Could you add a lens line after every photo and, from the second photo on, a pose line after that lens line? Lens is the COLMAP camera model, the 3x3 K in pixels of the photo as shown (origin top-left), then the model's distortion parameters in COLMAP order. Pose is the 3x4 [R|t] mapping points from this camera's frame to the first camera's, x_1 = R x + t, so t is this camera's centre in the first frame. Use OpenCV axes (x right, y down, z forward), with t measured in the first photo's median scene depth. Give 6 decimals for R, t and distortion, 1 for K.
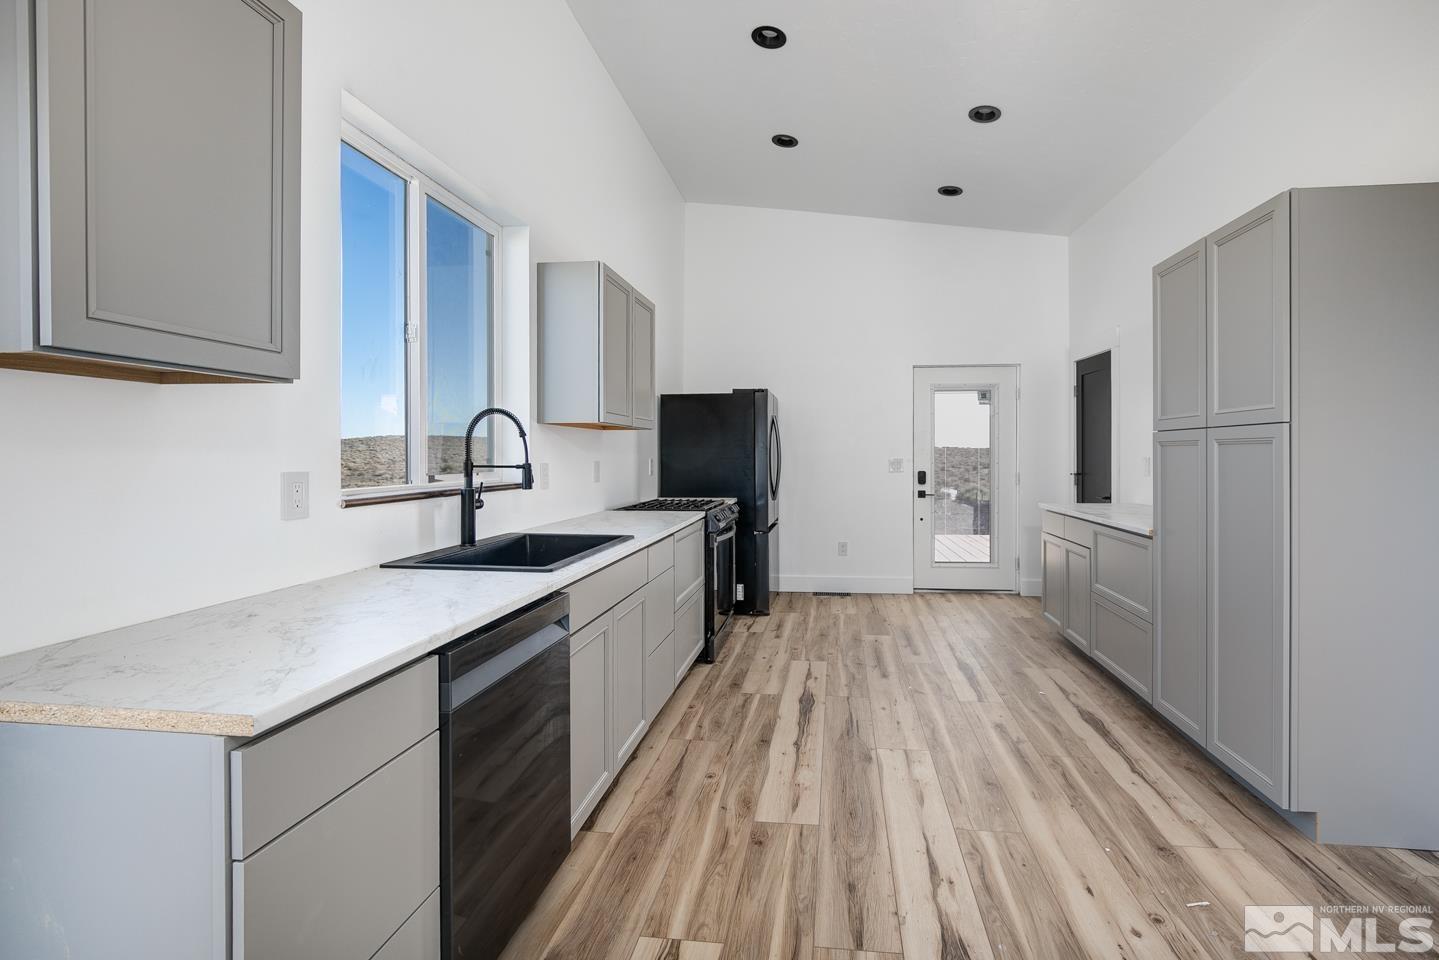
lens RADIAL K [[671.2, 0, 754.9], [0, 671.2, 475.4], [0, 0, 1]] dist [-0.000832, -0.000109]
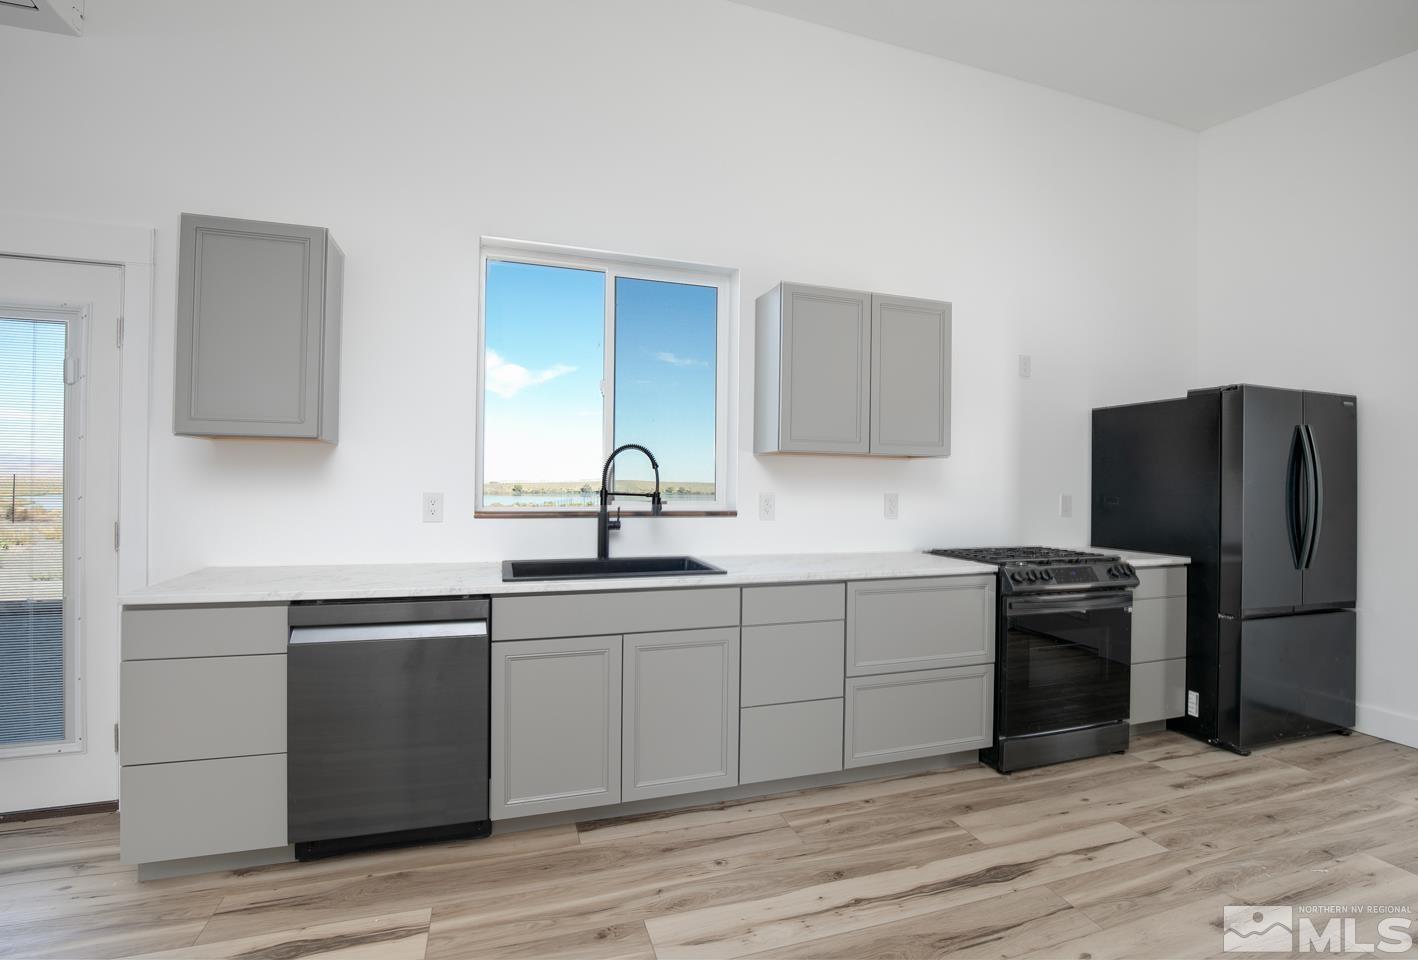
lens RADIAL K [[640.0, 0, 709.3], [0, 640.0, 499.7], [0, 0, 1]] dist [-0.034486, 0.000275]
pose [[0.422658, 0.019289, -0.906084, 0.548461], [-0.038336, 0.999259, 0.003390, -0.010947], [0.905478, 0.033303, 0.423084, 0.540093]]
